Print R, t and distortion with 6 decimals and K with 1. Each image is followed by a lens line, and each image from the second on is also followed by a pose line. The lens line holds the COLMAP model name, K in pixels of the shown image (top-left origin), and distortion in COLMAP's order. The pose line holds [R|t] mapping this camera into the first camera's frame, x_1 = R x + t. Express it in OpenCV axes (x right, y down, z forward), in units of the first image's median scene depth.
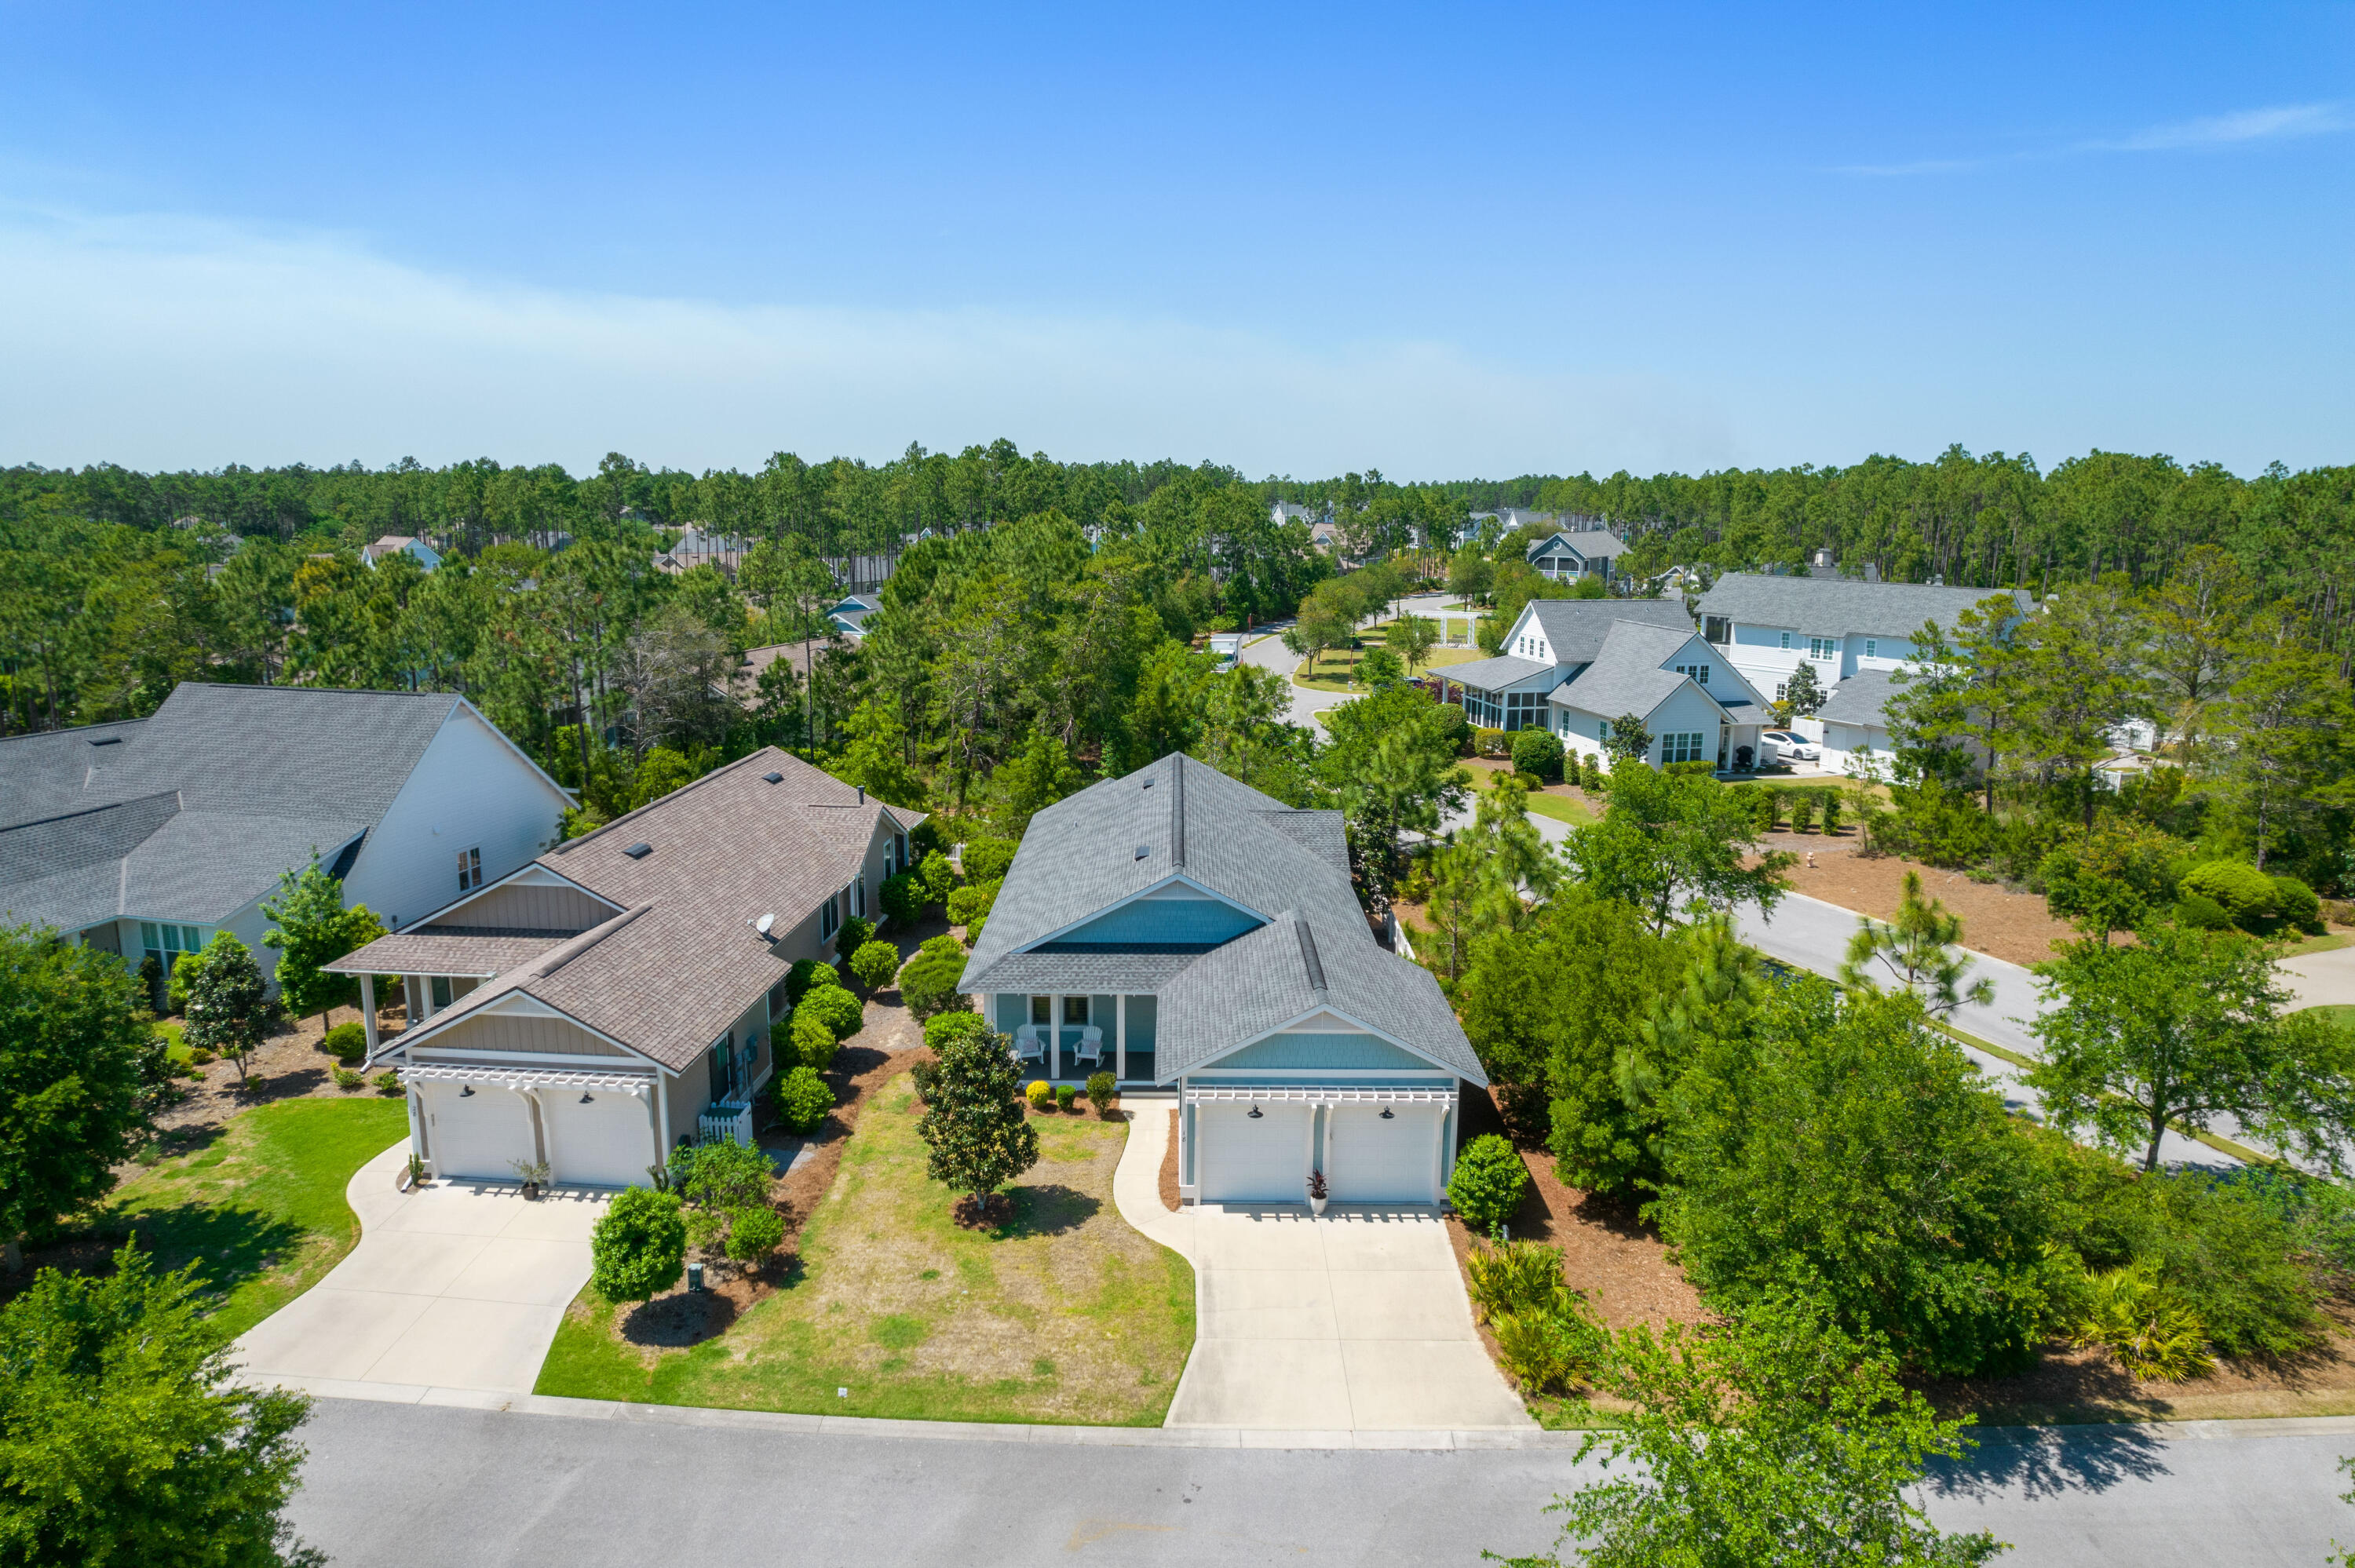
lens RADIAL K [[1460.6, 0, 1177.5], [0, 1460.6, 784.0], [0, 0, 1]] dist [-0.061896, 0.048936]
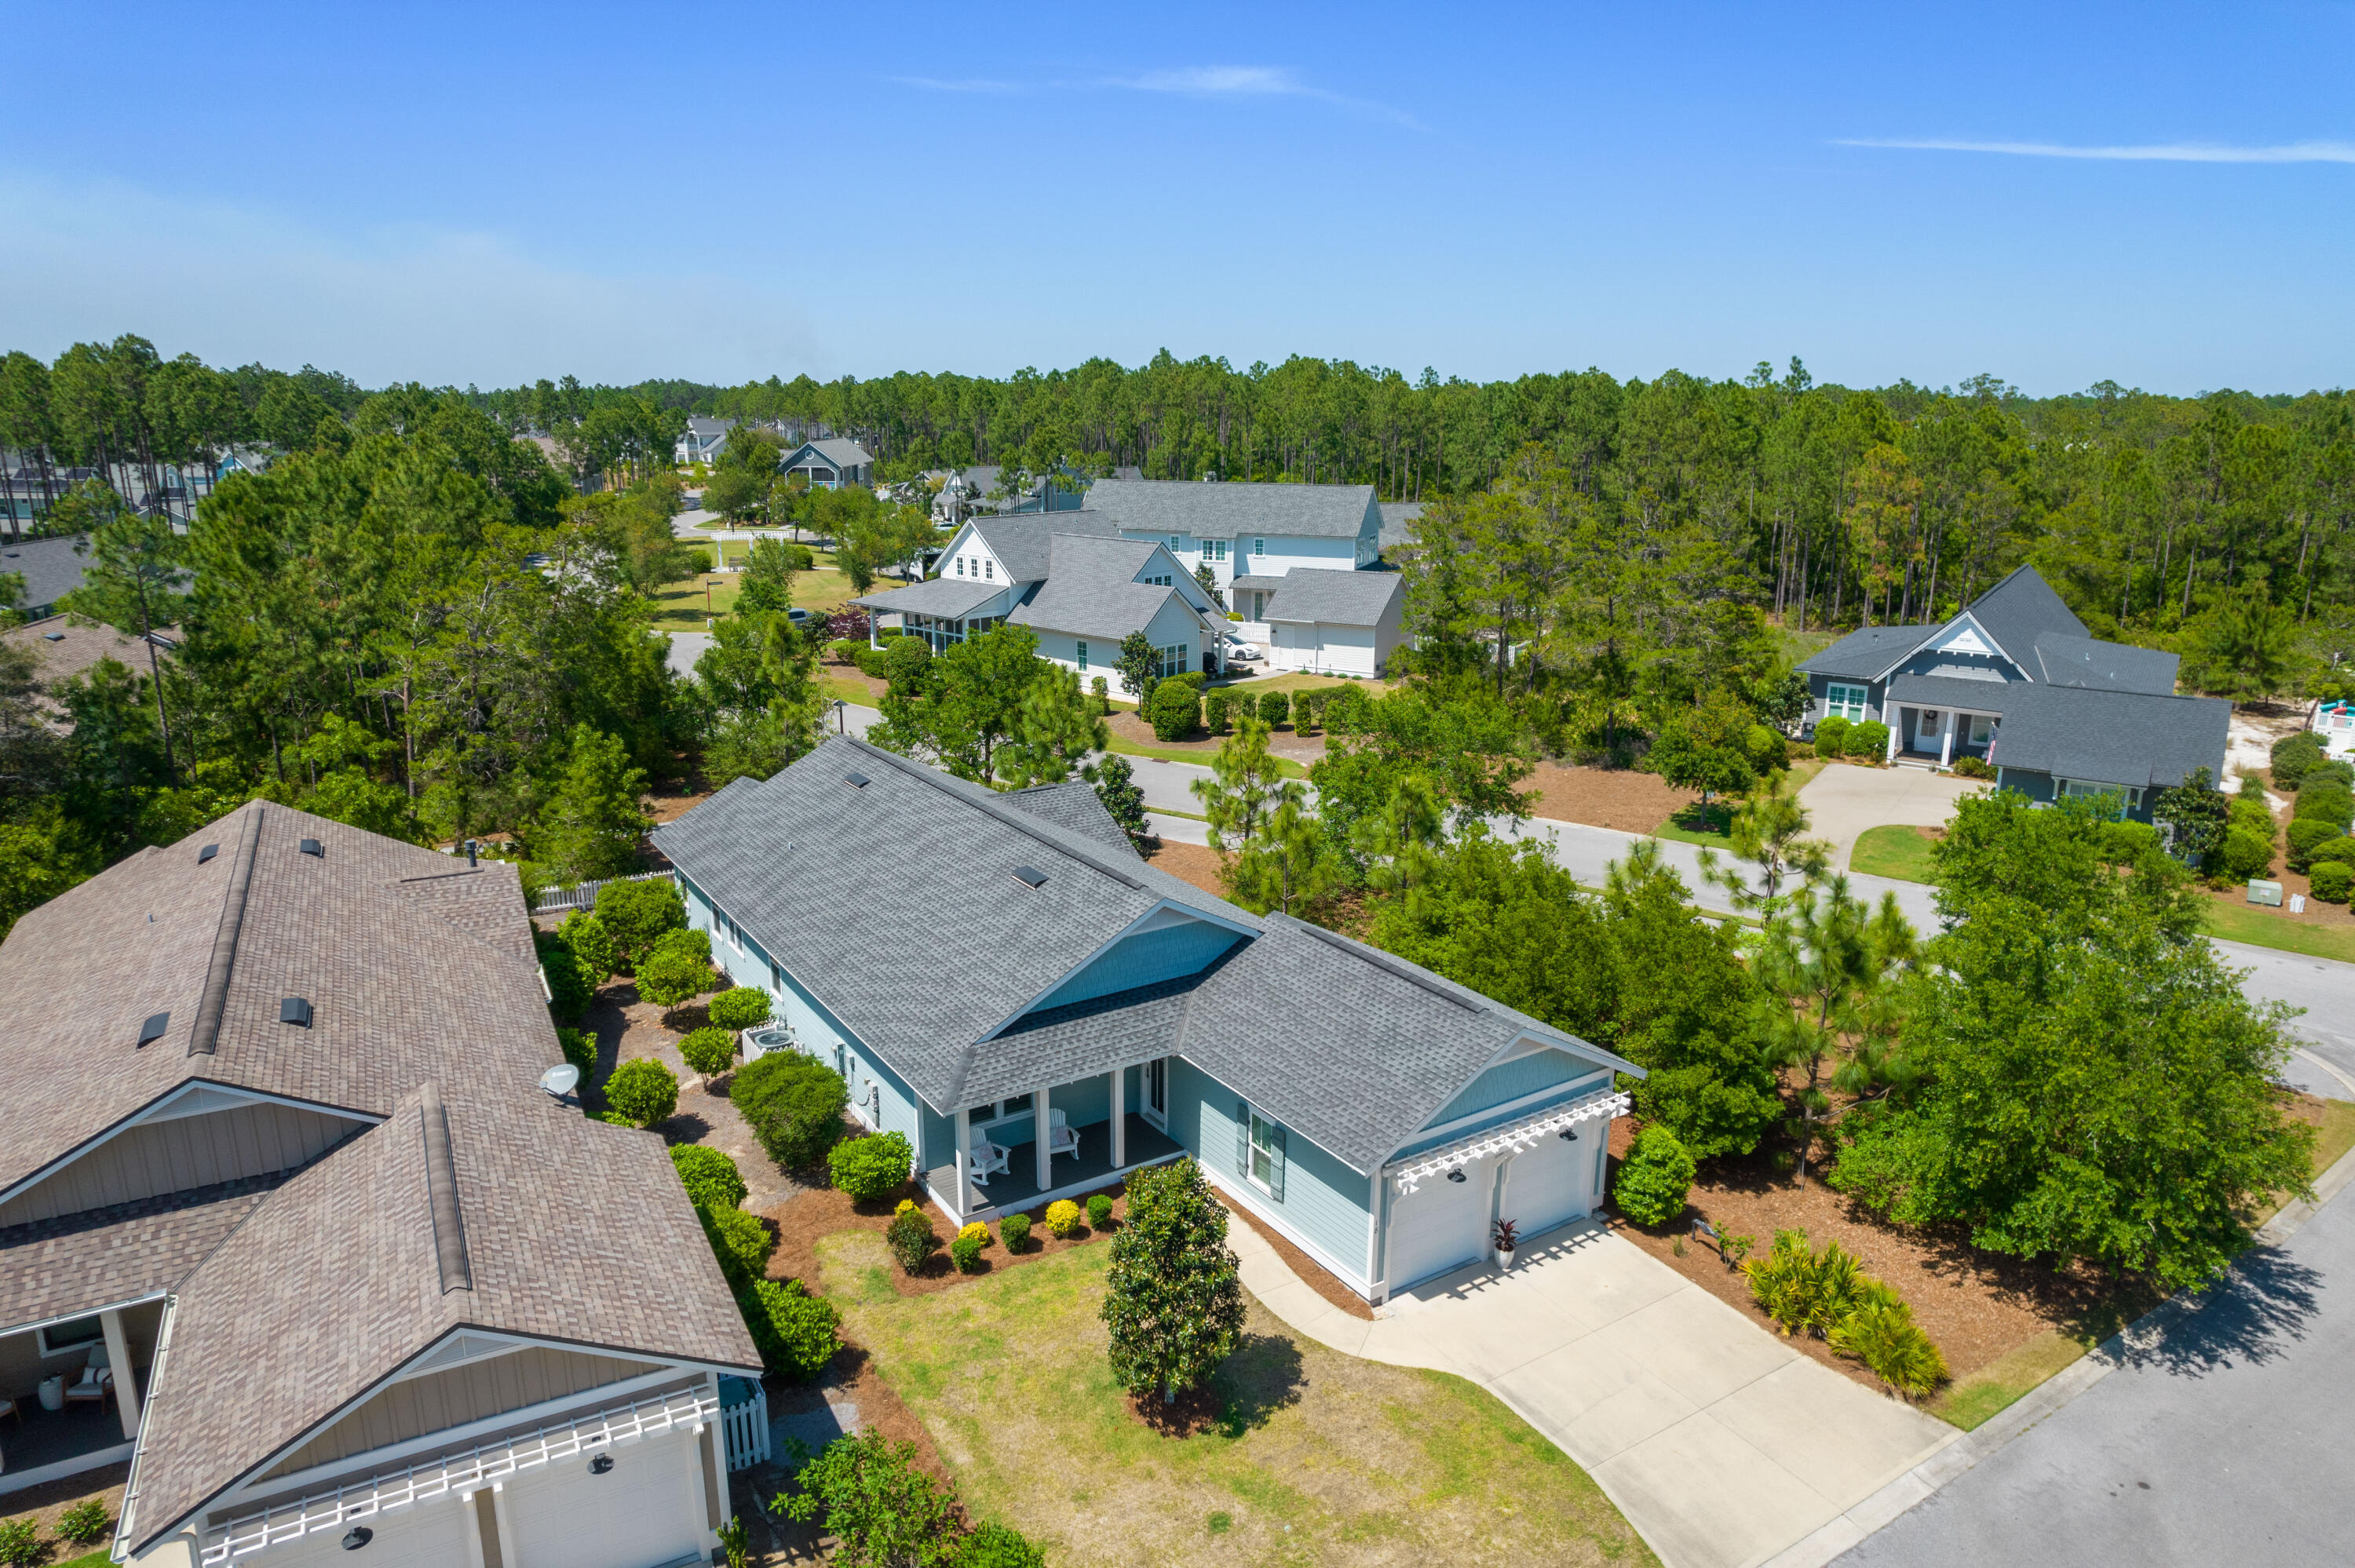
lens RADIAL K [[1480.8, 0, 1177.5], [0, 1480.8, 784.0], [0, 0, 1]] dist [-0.079702, 0.076563]
pose [[0.843471, -0.138194, 0.519094, -0.304341], [0.106901, 0.990196, 0.089909, -0.054129], [-0.526430, -0.020344, 0.849975, 0.238348]]
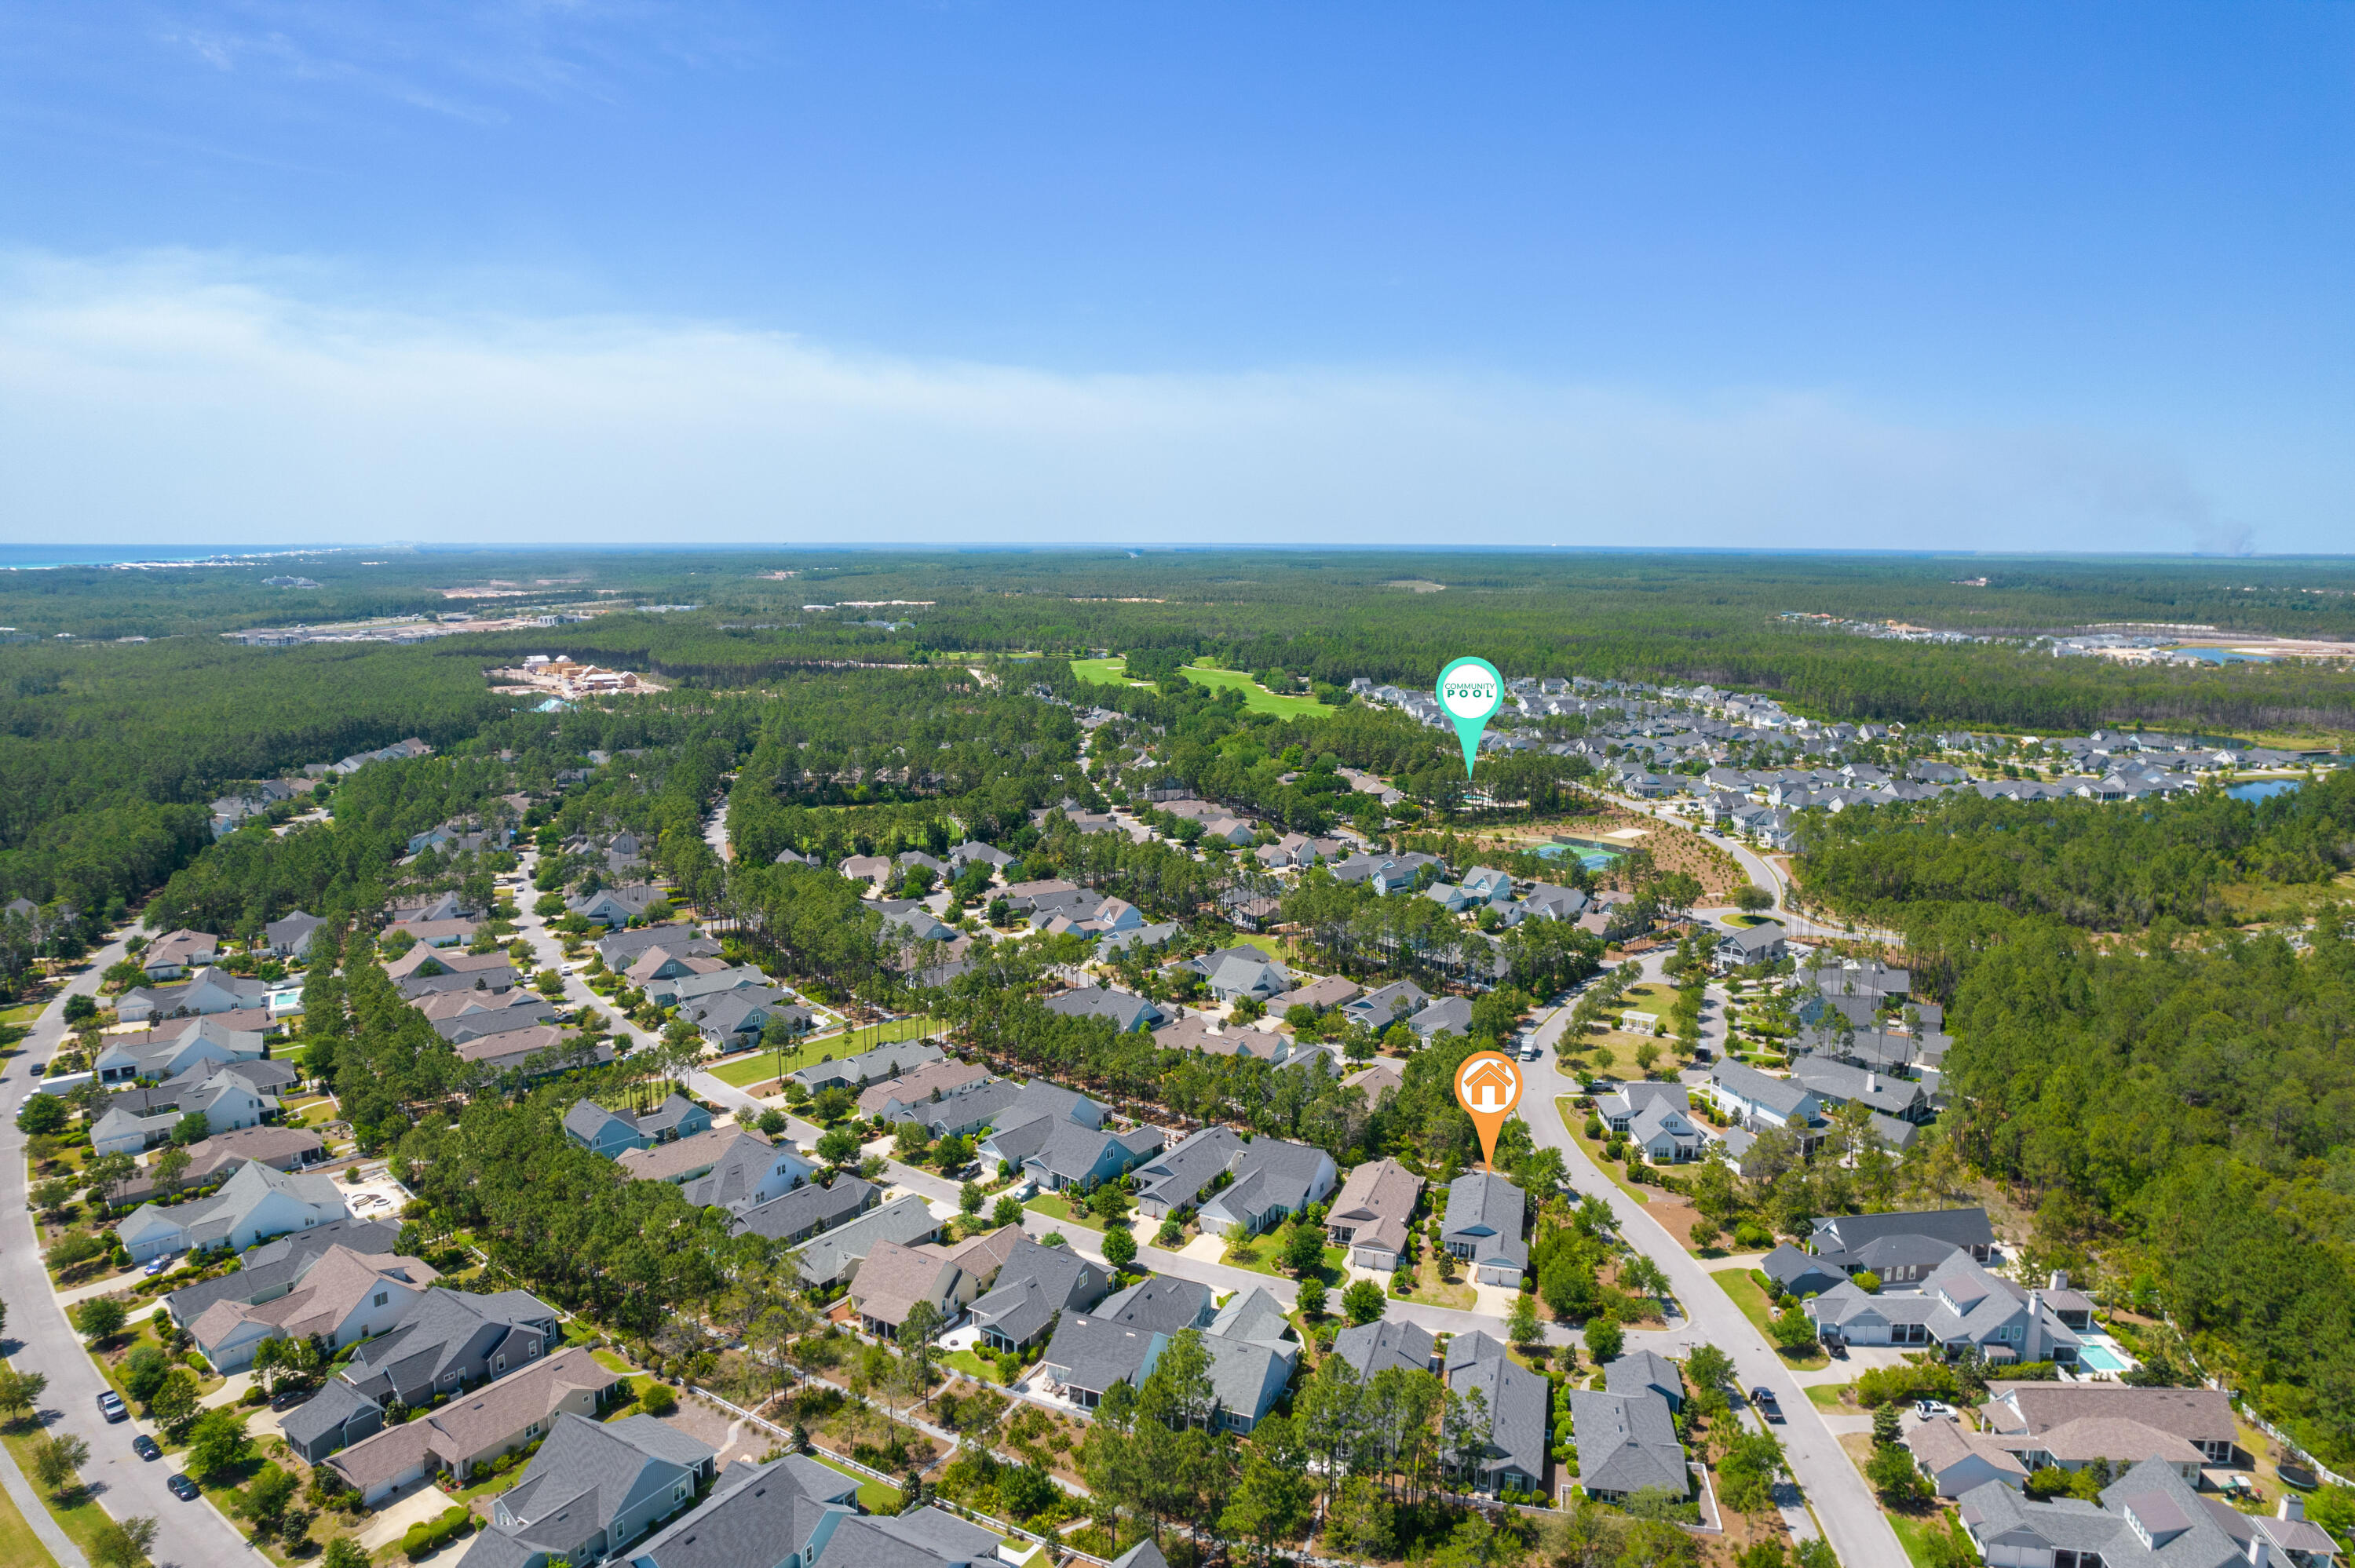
lens RADIAL K [[1460.6, 0, 1177.5], [0, 1460.6, 784.0], [0, 0, 1]] dist [-0.061896, 0.048936]
pose [[0.965670, 0.035506, -0.257335, 0.179457], [-0.042362, 0.998879, -0.021146, -1.059176], [0.256295, 0.031322, 0.966091, -3.444419]]
